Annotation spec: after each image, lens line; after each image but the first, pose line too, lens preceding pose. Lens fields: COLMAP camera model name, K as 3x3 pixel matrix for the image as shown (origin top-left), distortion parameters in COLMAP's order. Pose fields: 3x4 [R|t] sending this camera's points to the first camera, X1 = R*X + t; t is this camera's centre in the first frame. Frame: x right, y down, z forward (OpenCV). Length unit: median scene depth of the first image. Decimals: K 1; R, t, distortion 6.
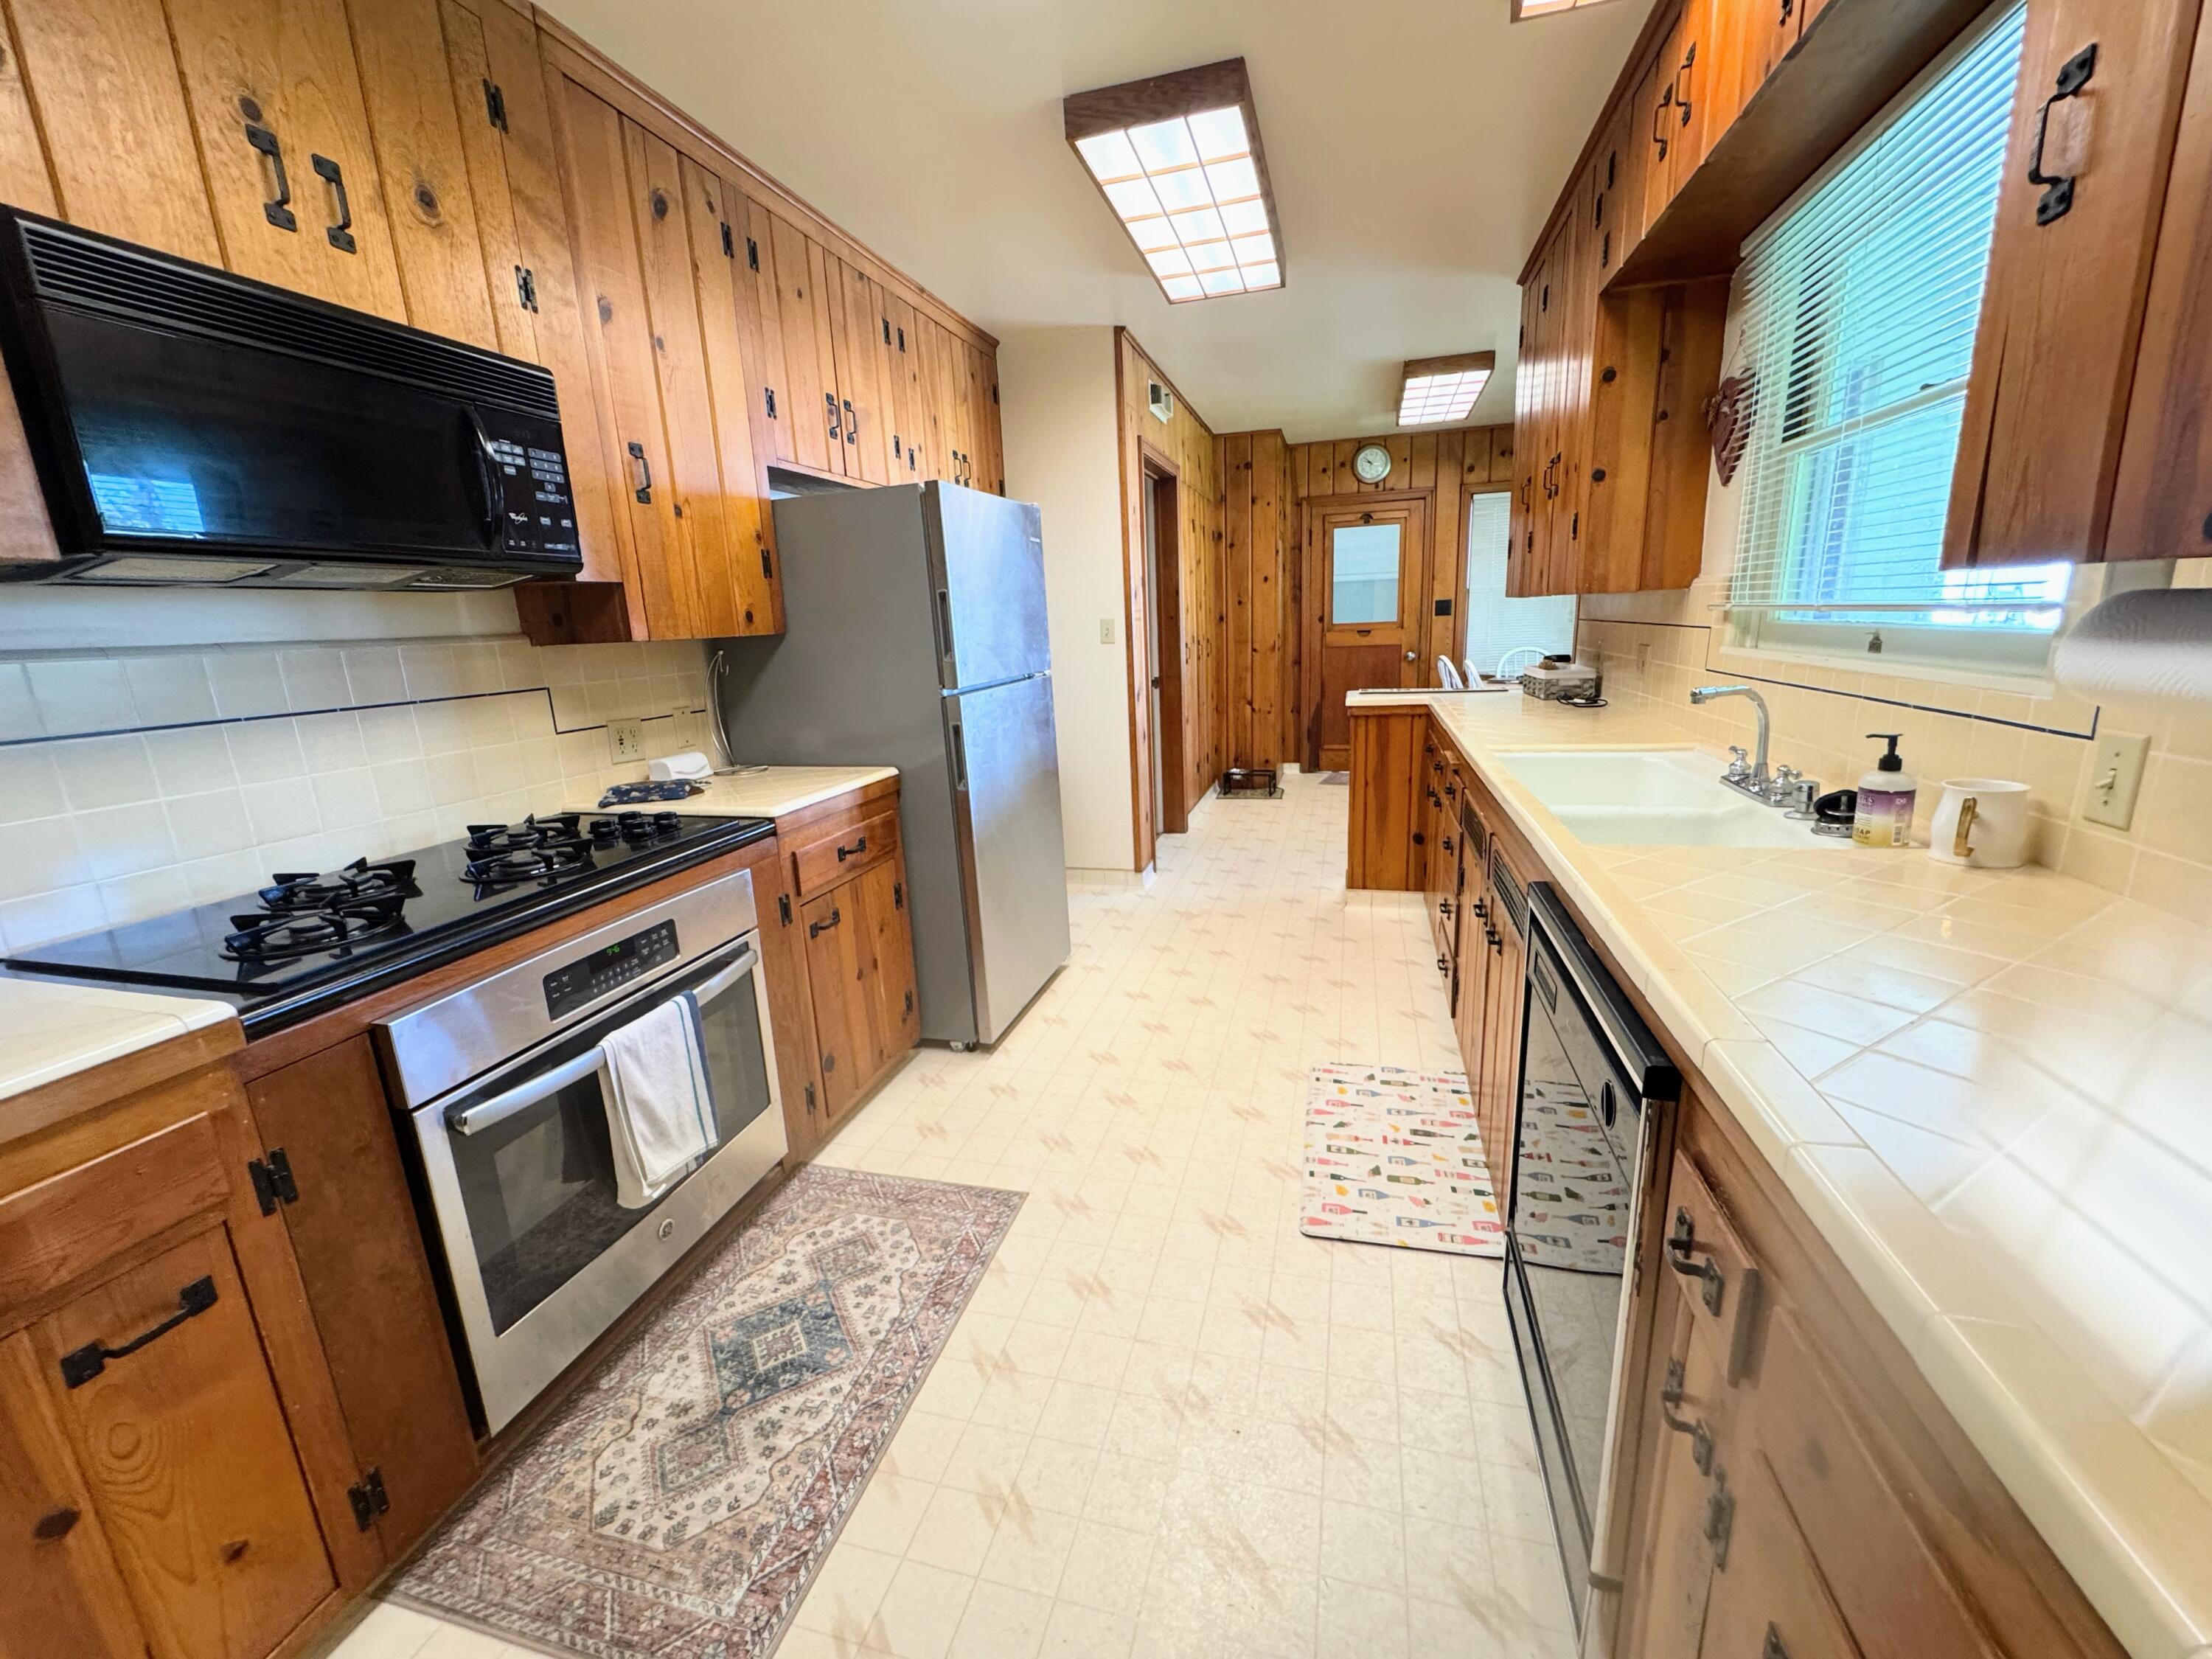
lens RADIAL K [[886.3, 0, 1106.0], [0, 886.3, 829.5], [0, 0, 1]] dist [-0.004325, 0.000627]
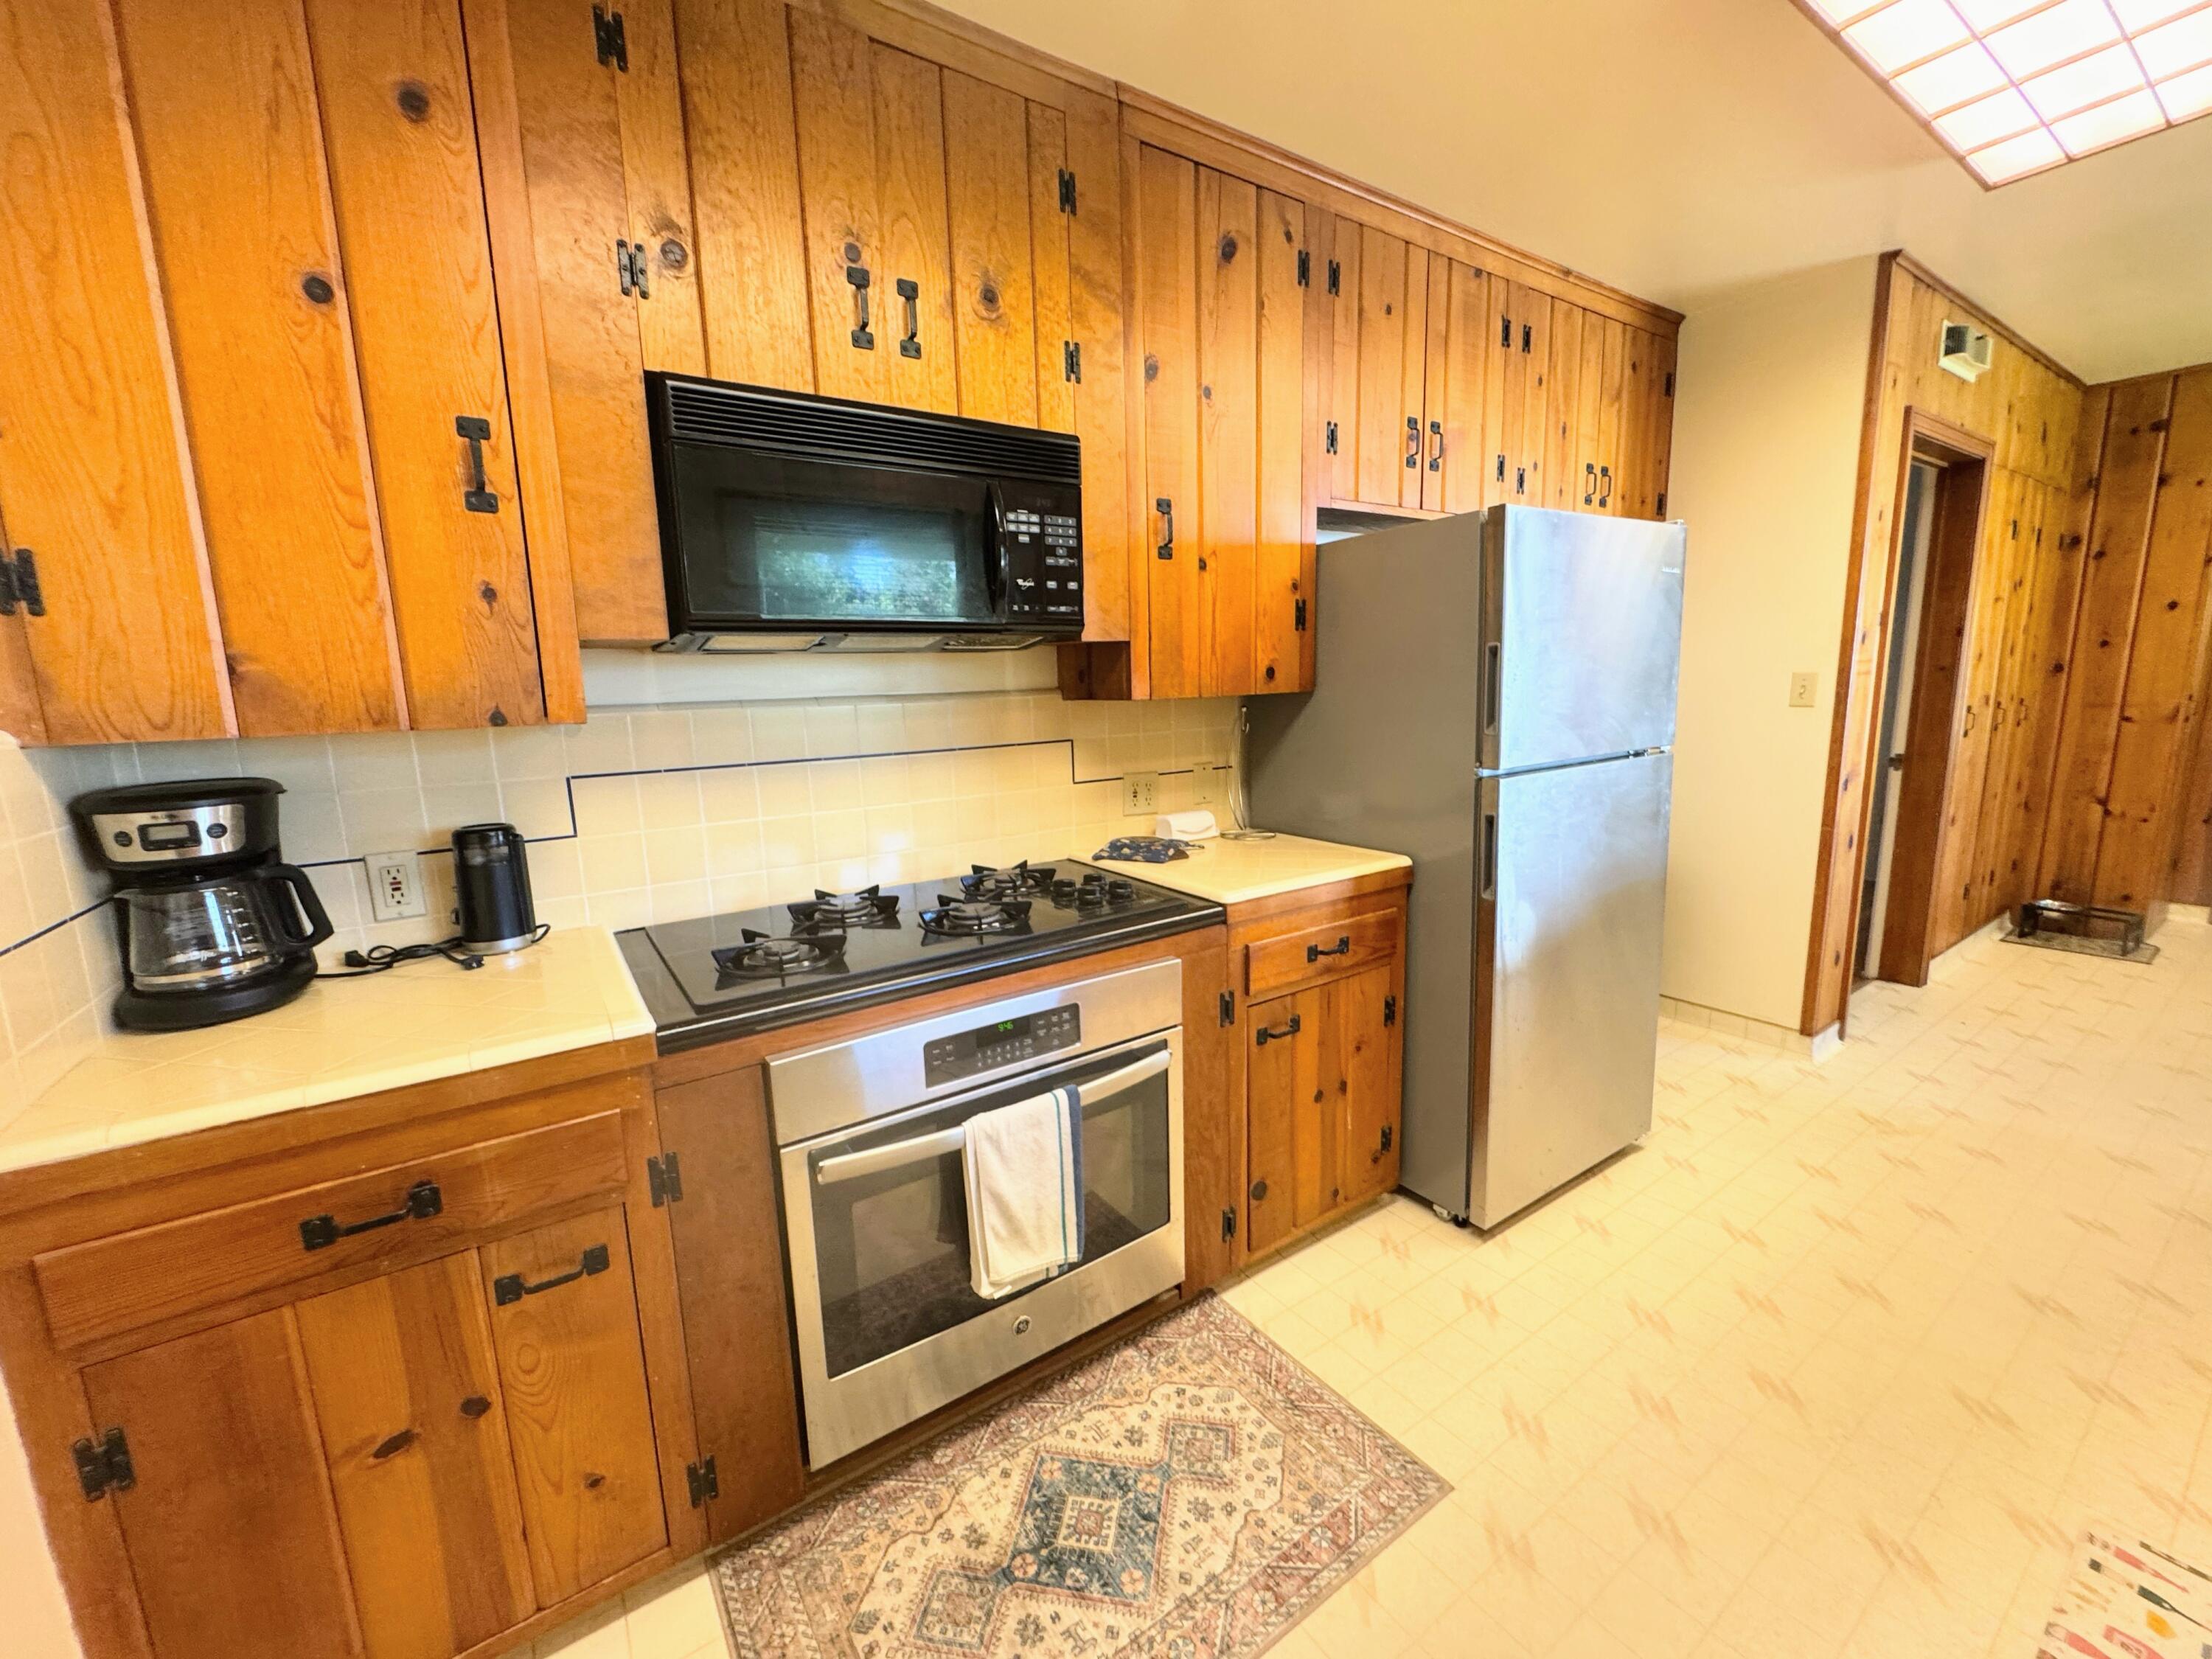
lens RADIAL K [[886.3, 0, 1106.0], [0, 886.3, 829.5], [0, 0, 1]] dist [-0.004325, 0.000627]
pose [[0.760149, 0.128622, -0.636890, 0.087508], [-0.152933, 0.988090, 0.017017, -0.084507], [0.631494, 0.084466, 0.770766, 0.240361]]
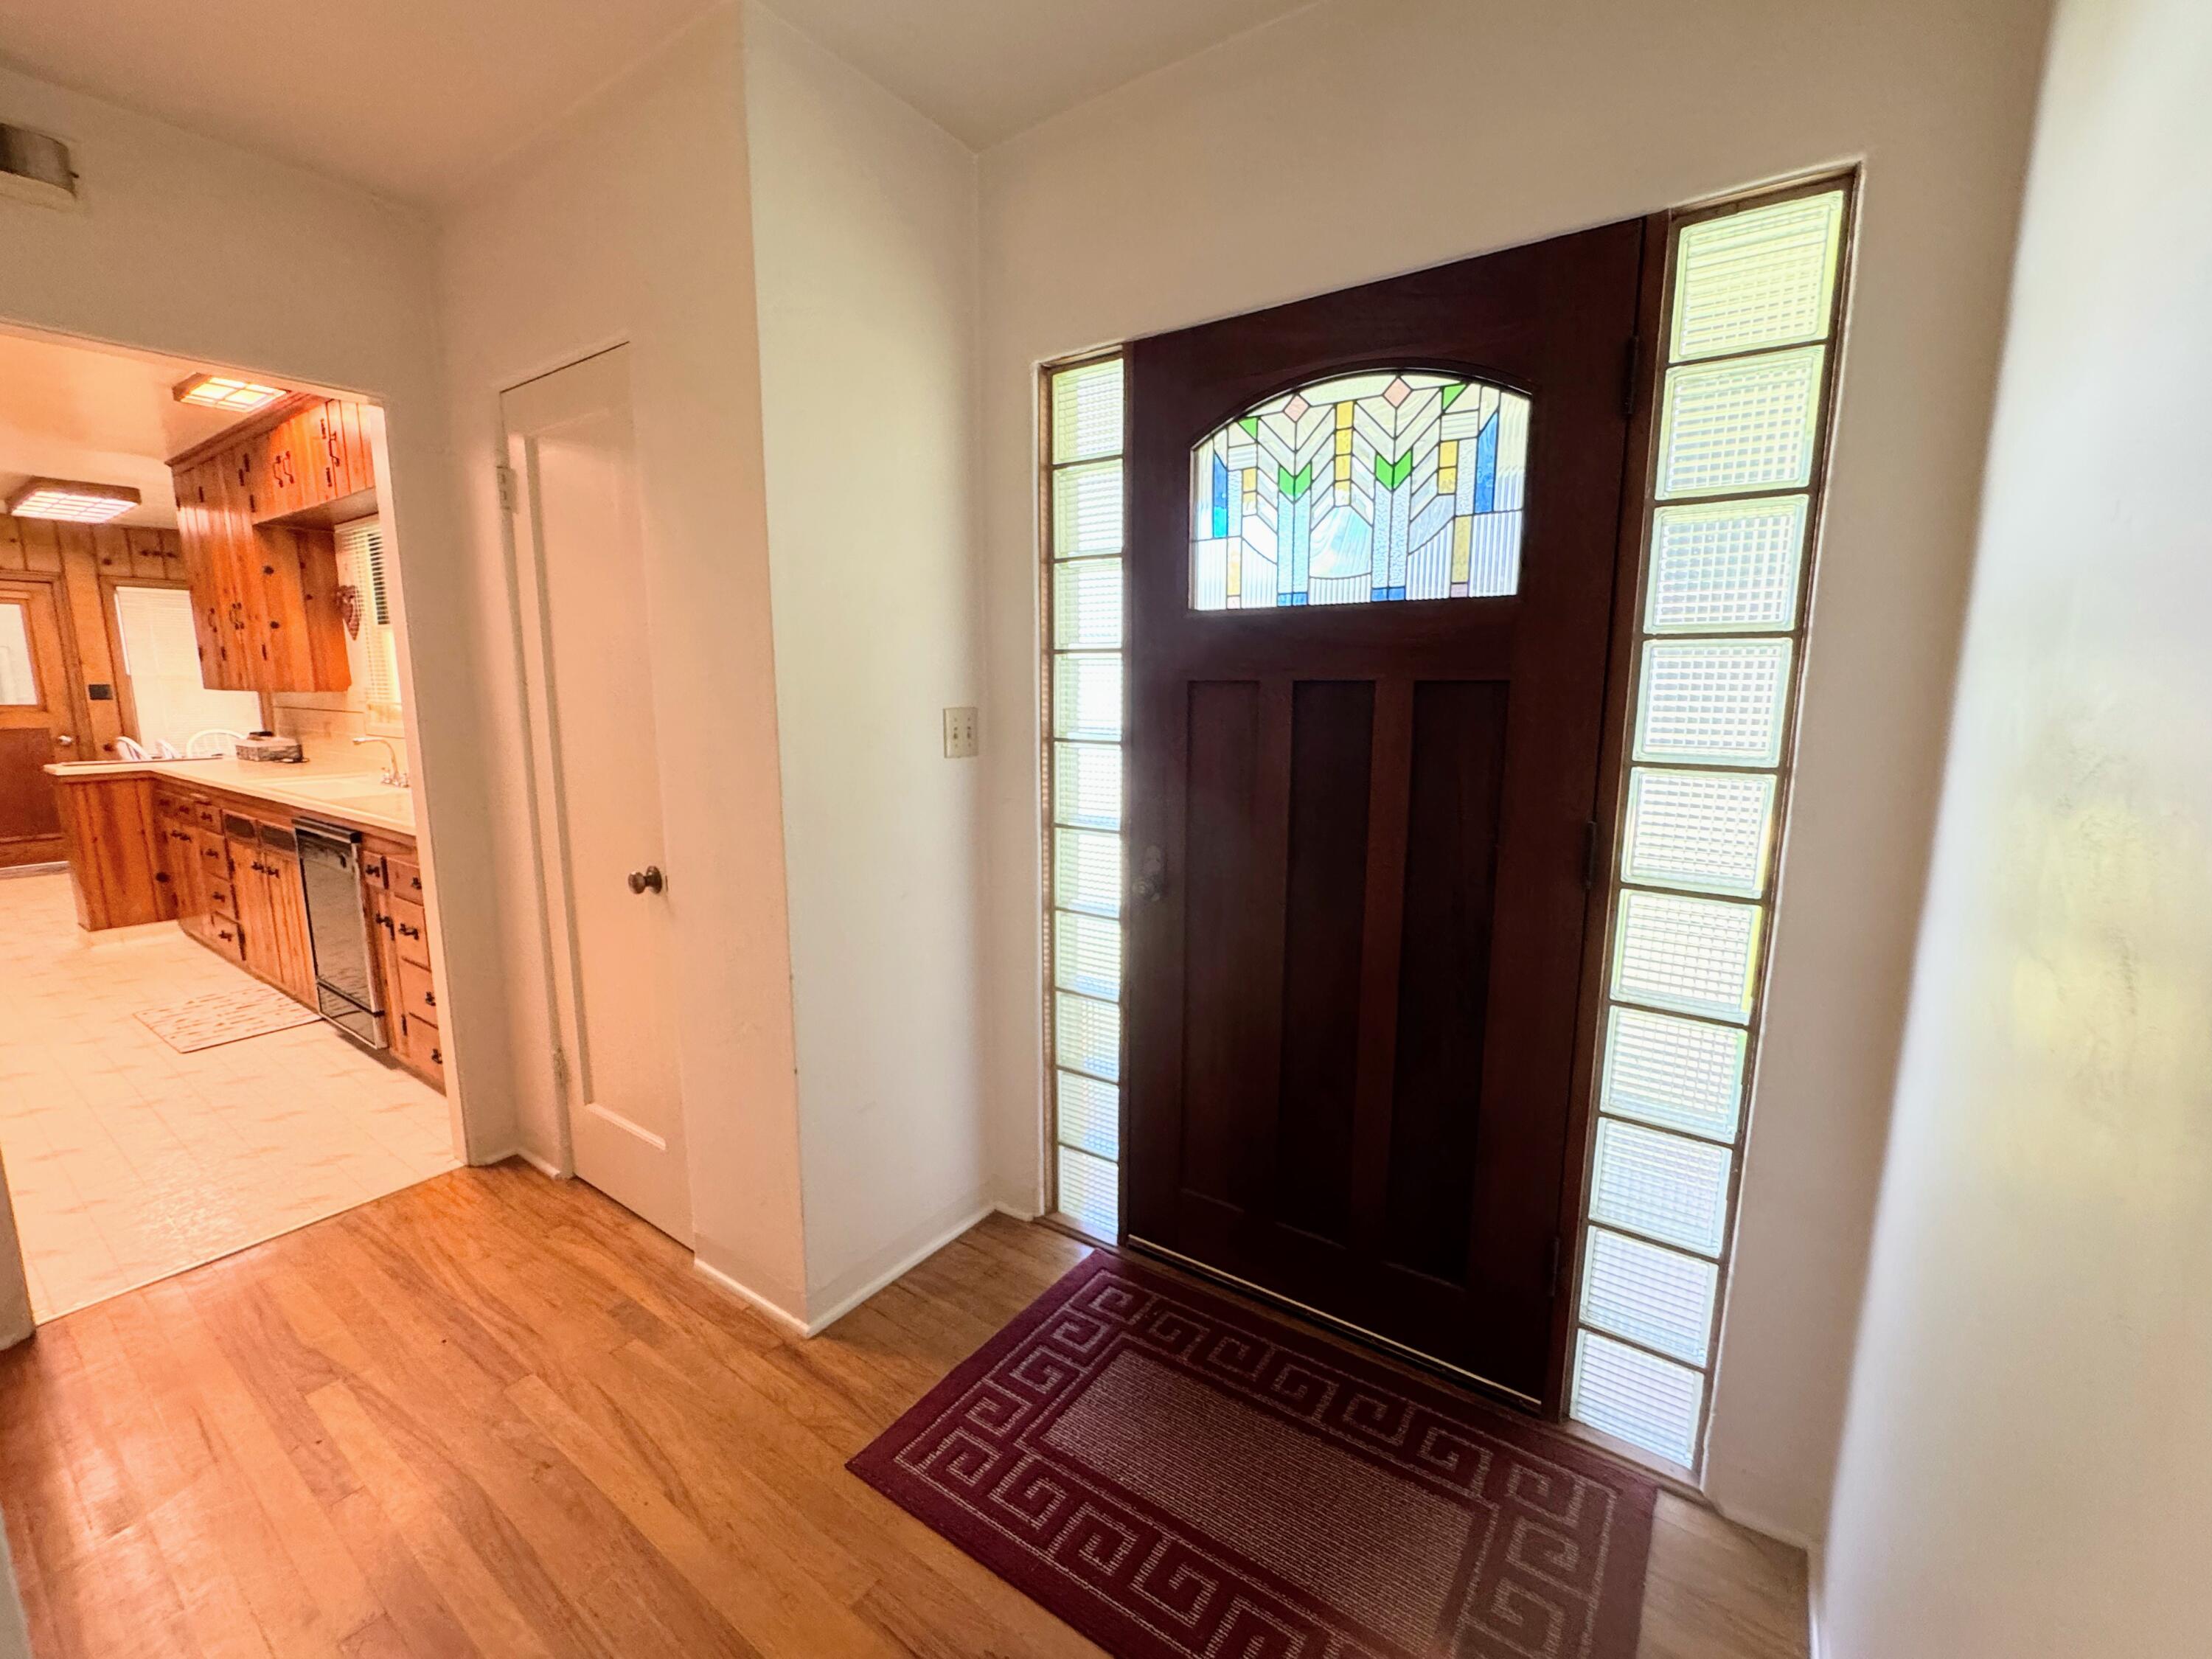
lens RADIAL K [[925.1, 0, 1106.0], [0, 925.1, 829.5], [0, 0, 1]] dist [-0.004139, -0.000350]
pose [[0.335119, -0.105649, 0.936234, -0.819747], [0.200617, 0.978907, 0.038655, 0.322557], [-0.920569, 0.174871, 0.349246, -1.379078]]
